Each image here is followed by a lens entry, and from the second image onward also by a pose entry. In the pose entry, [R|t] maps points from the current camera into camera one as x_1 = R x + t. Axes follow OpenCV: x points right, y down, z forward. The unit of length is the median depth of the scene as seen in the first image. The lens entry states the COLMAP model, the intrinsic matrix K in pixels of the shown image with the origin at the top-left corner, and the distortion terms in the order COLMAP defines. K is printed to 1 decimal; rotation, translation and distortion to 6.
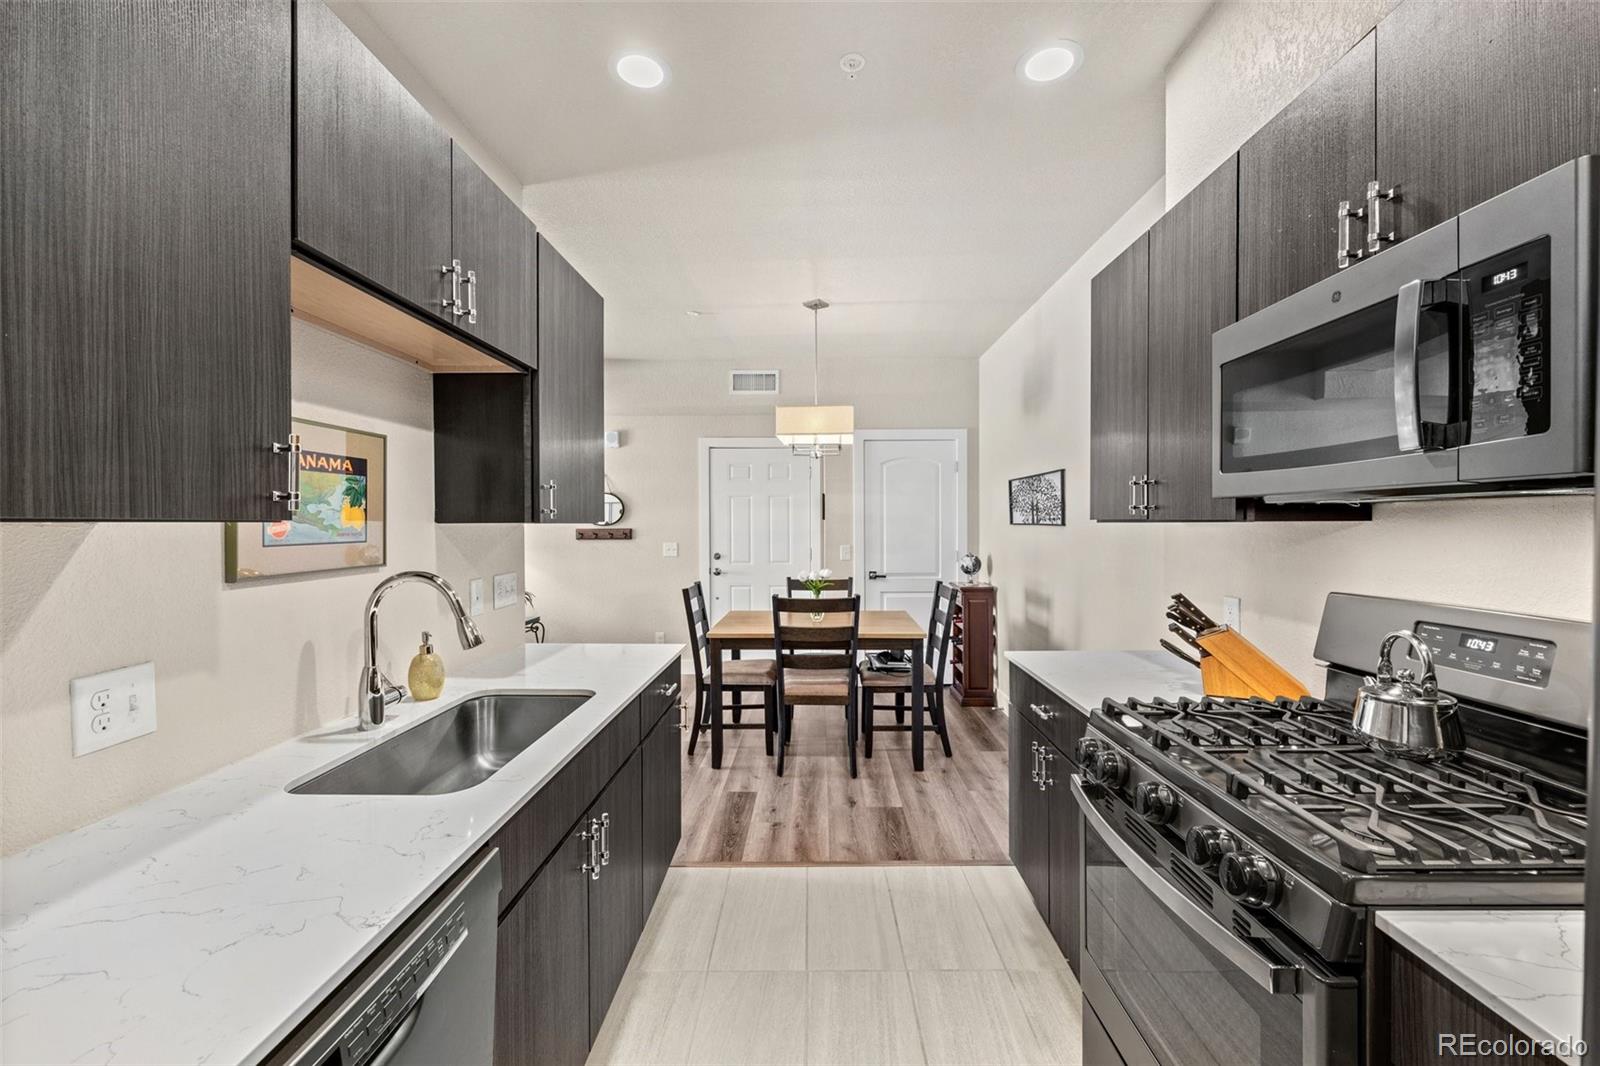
lens RADIAL K [[640.1, 0, 805.6], [0, 640.1, 526.7], [0, 0, 1]] dist [-0.006055, 0.000374]
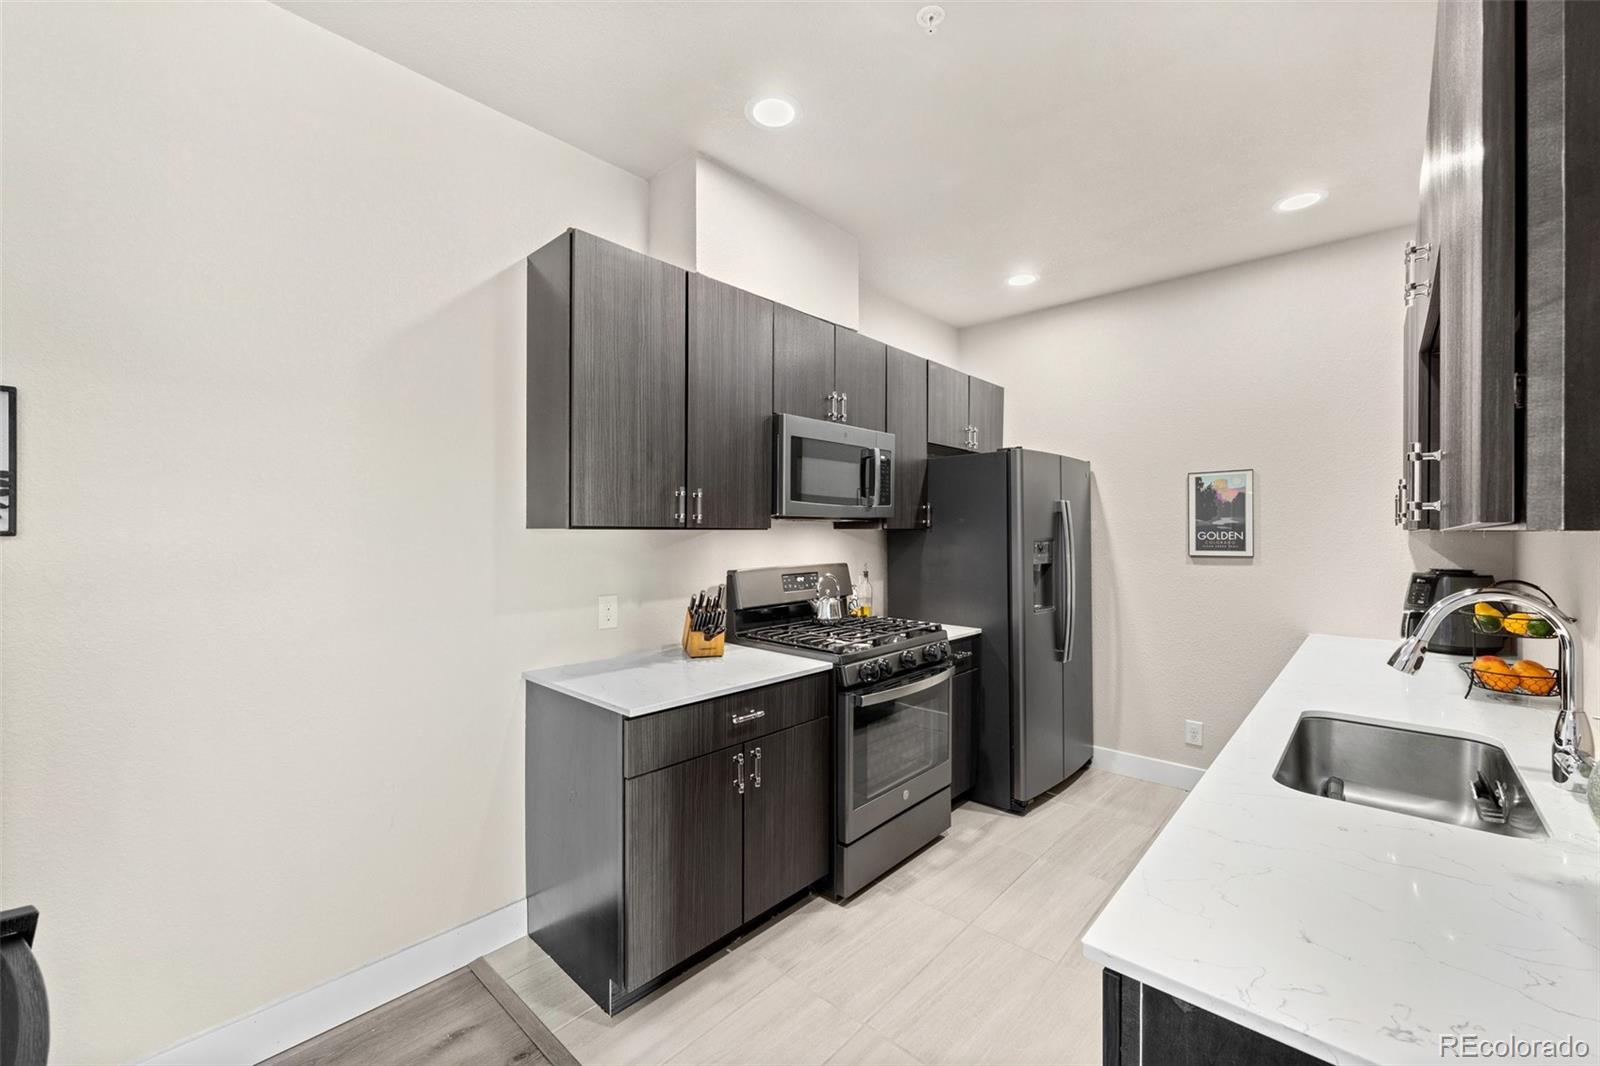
lens RADIAL K [[640.1, 0, 806.0], [0, 640.1, 536.3], [0, 0, 1]] dist [-0.006055, 0.000374]
pose [[-0.752806, -0.005627, 0.658219, -0.467014], [0.001126, 0.999951, 0.009837, -0.006279], [-0.658242, 0.008147, -0.752762, 2.181525]]
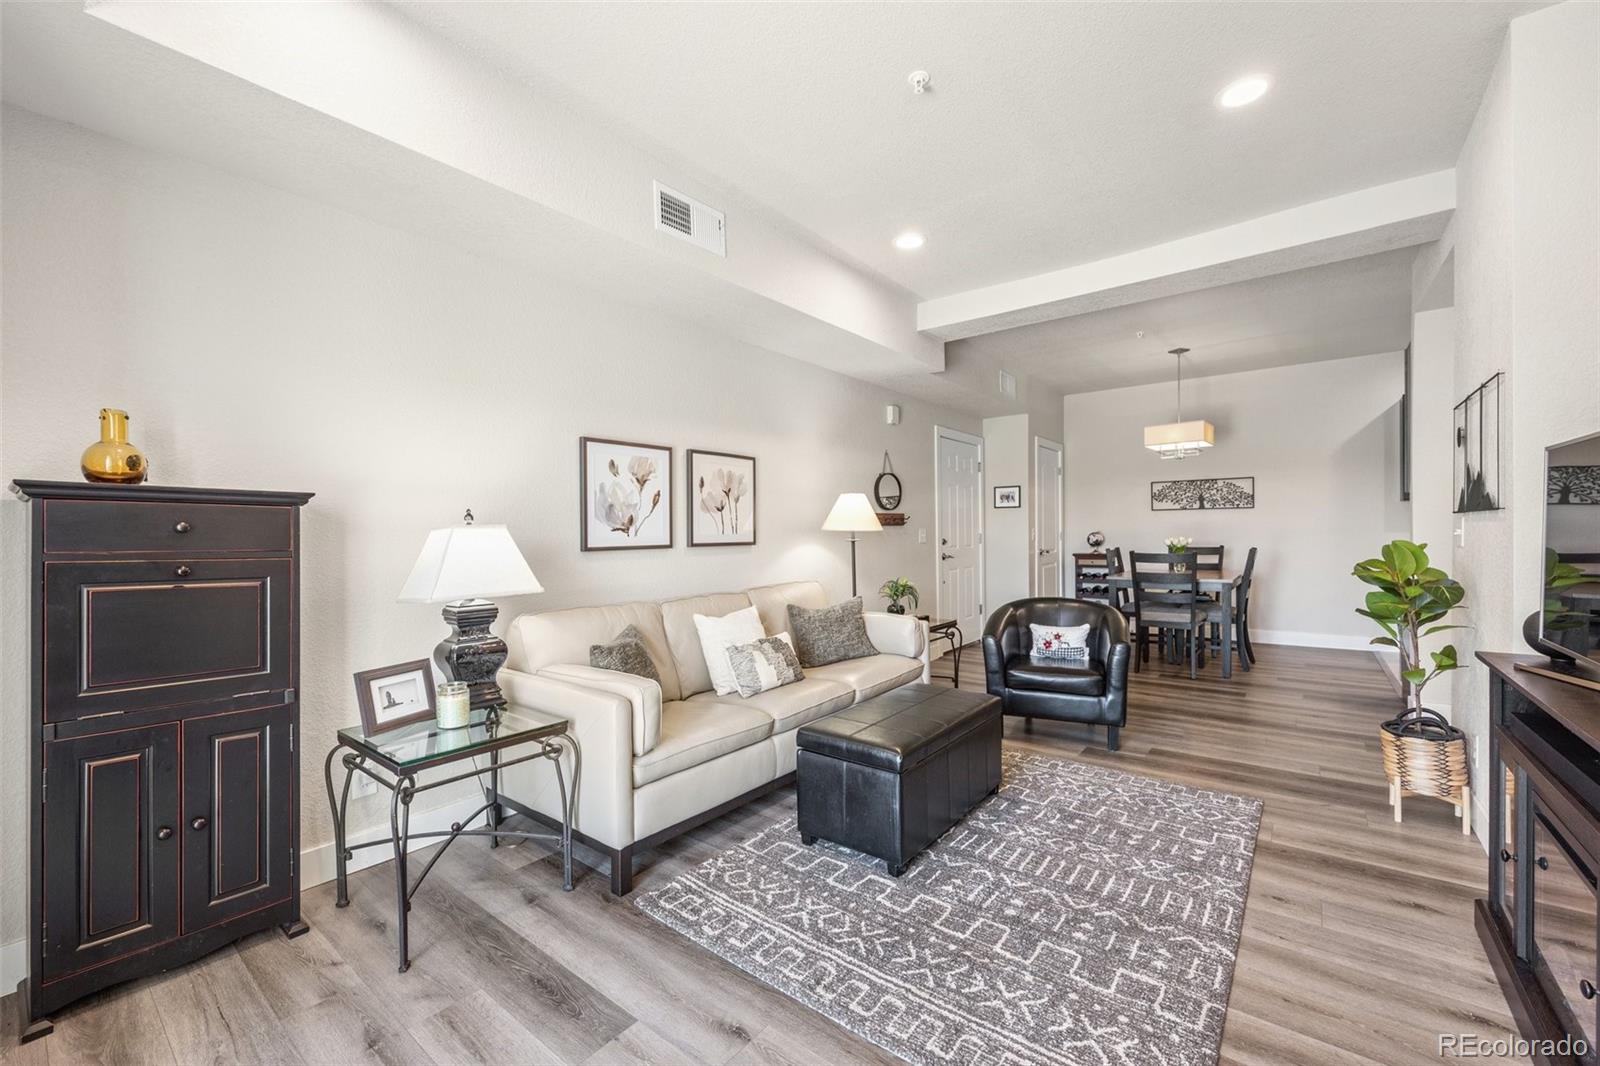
lens RADIAL K [[640.1, 0, 808.5], [0, 640.1, 537.9], [0, 0, 1]] dist [-0.006055, 0.000374]
pose [[0.600530, -0.014914, 0.799463, -4.104447], [0.019215, 0.999806, 0.004218, 0.121449], [-0.799371, 0.012829, 0.600700, 2.074044]]
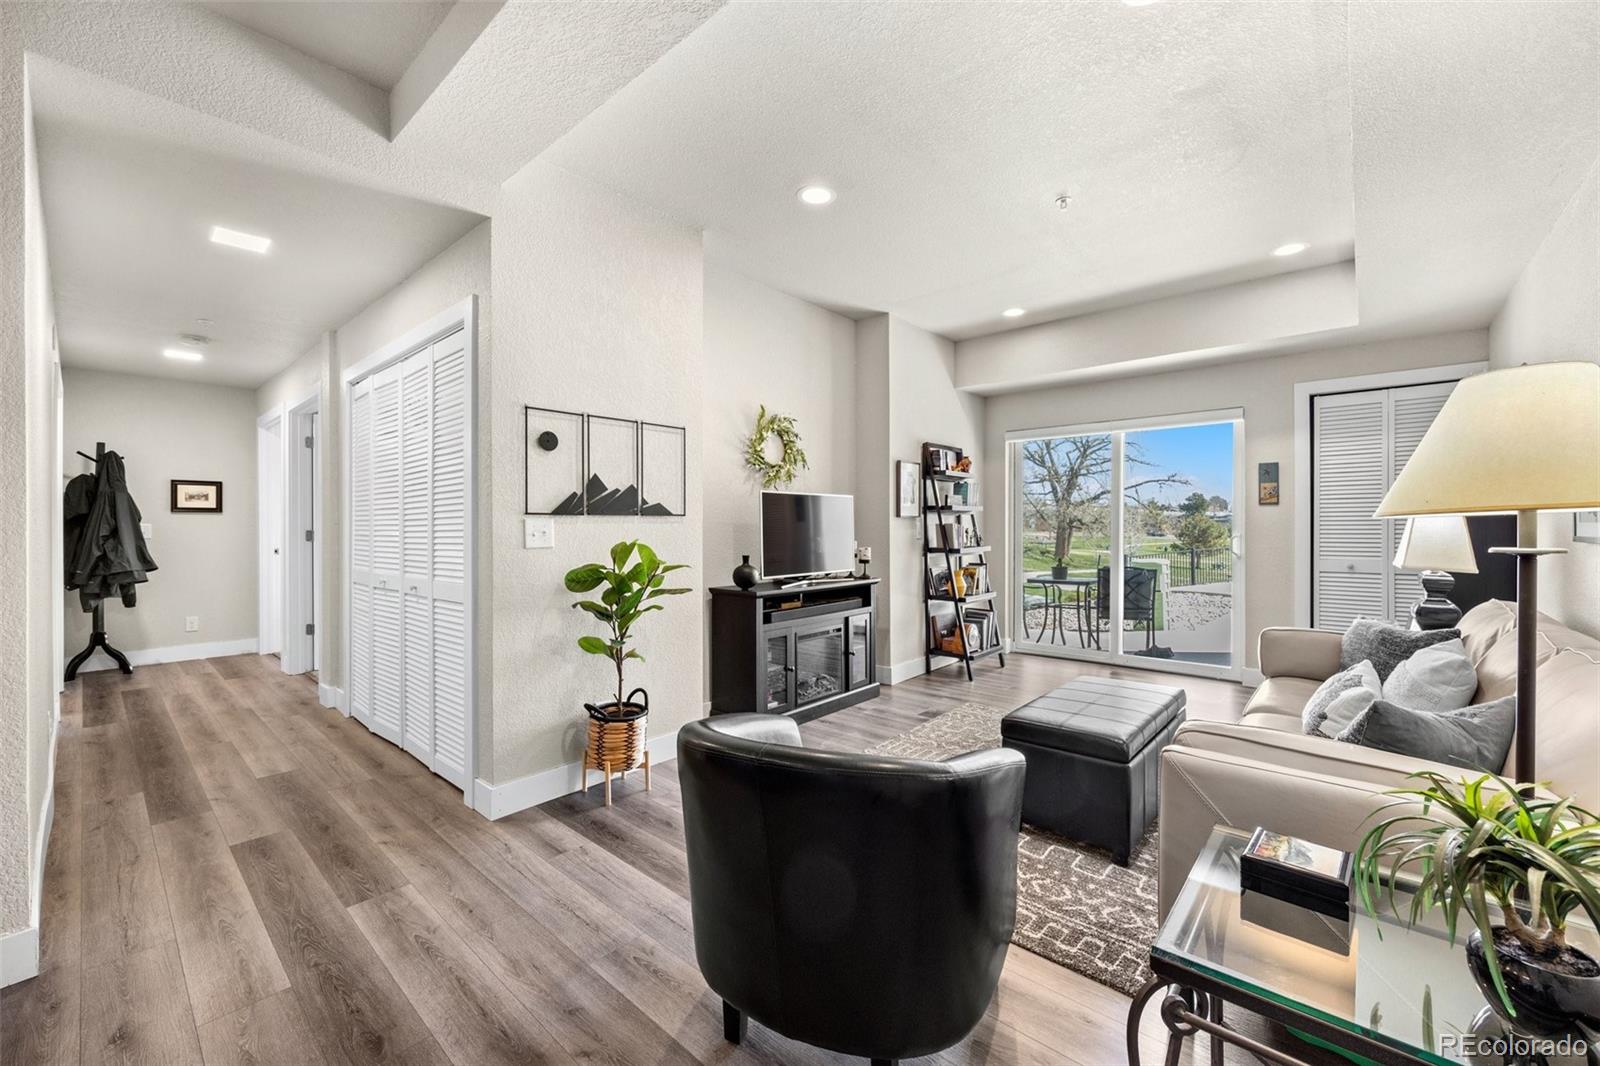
lens RADIAL K [[640.1, 0, 812.6], [0, 640.1, 526.1], [0, 0, 1]] dist [-0.006055, 0.000374]
pose [[-0.639358, 0.002876, -0.768904, -0.831268], [-0.001437, 0.999987, 0.004935, 0.114983], [0.768908, 0.004260, -0.639346, 3.376472]]
